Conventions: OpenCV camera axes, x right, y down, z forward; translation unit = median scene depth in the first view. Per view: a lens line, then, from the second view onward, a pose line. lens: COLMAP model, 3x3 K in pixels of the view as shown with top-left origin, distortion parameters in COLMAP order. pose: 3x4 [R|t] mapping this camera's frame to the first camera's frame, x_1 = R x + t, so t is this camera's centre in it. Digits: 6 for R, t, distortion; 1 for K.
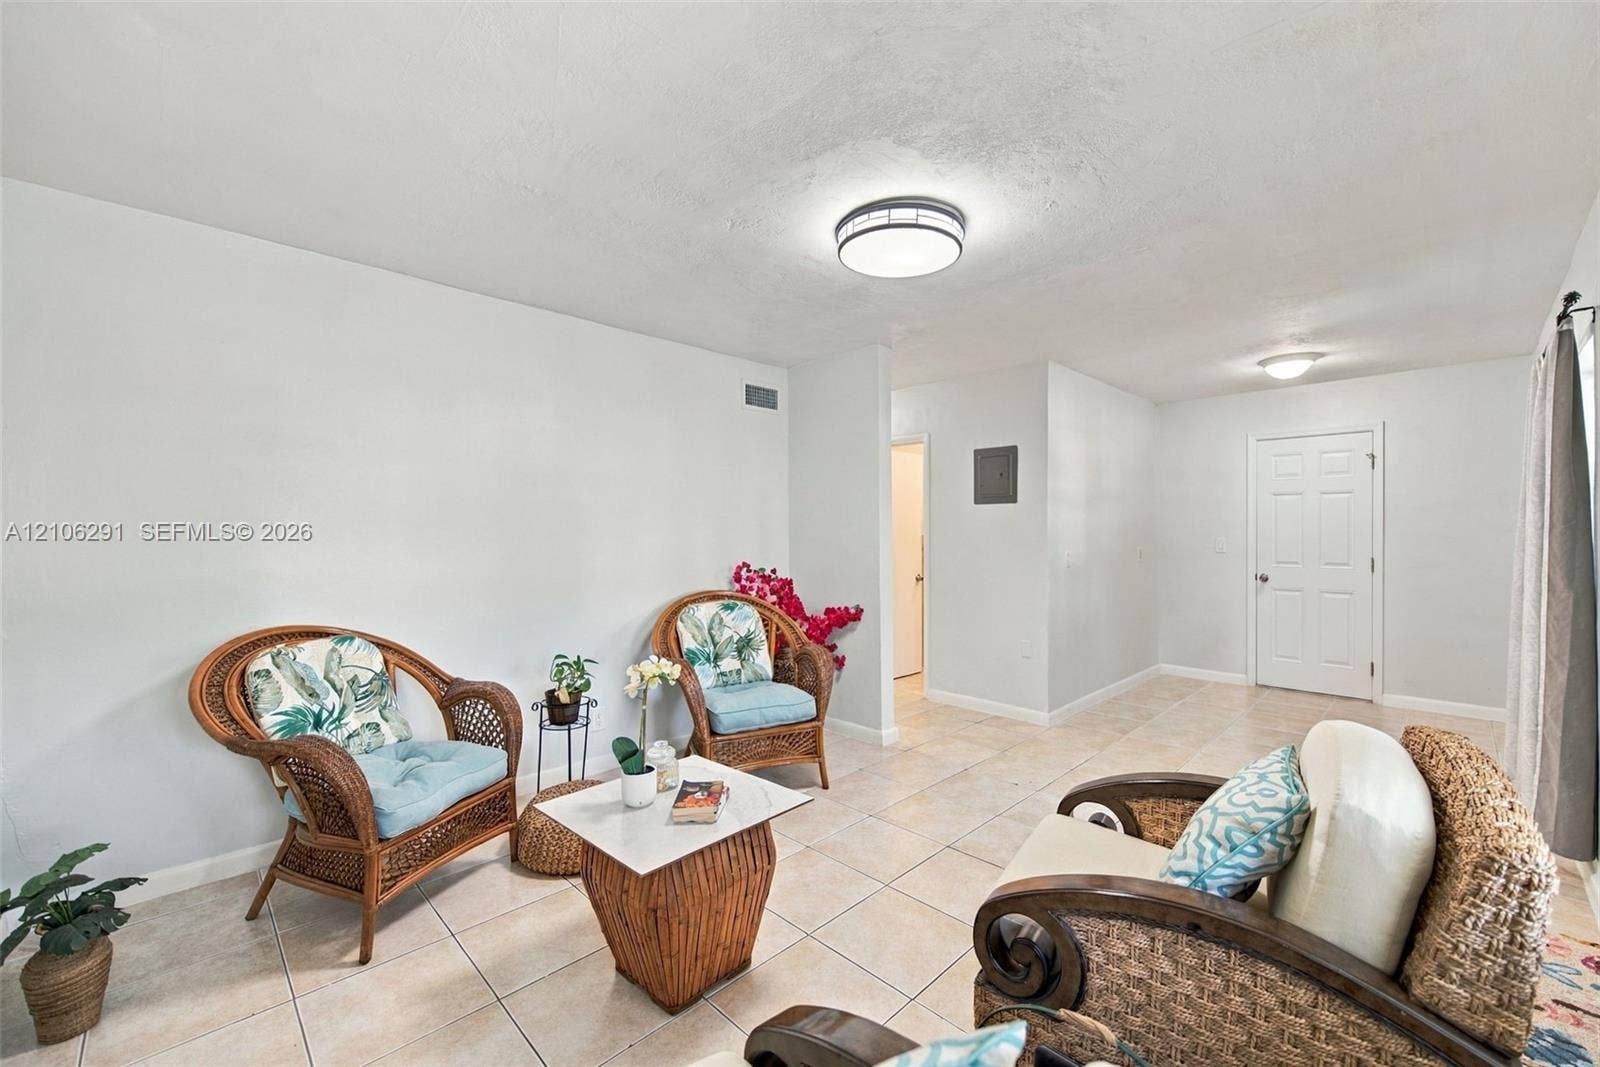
lens RADIAL K [[640.0, 0, 797.5], [0, 640.0, 534.8], [0, 0, 1]] dist [-0.000843, -0.000492]
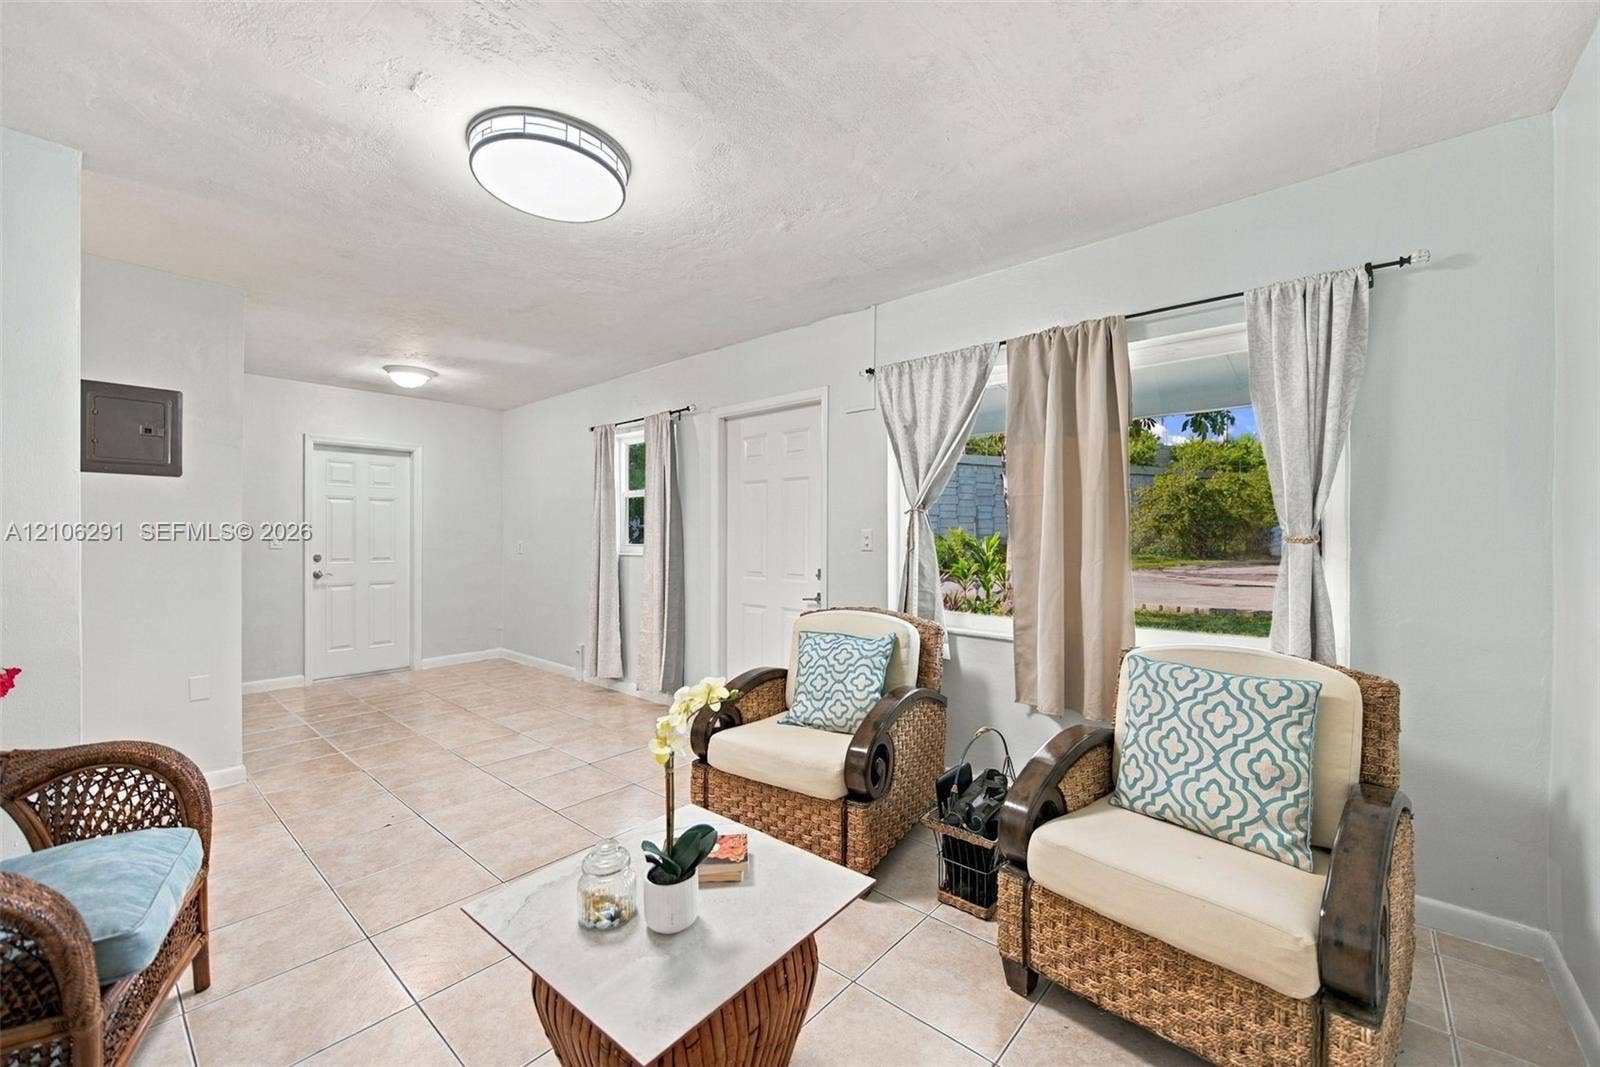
lens RADIAL K [[640.0, 0, 797.7], [0, 640.0, 534.4], [0, 0, 1]] dist [-0.000843, -0.000492]
pose [[-0.072500, 0.000738, 0.997368, -0.415201], [0.008619, 0.999963, -0.000113, 0.017159], [-0.997331, 0.008588, -0.072503, 0.430502]]
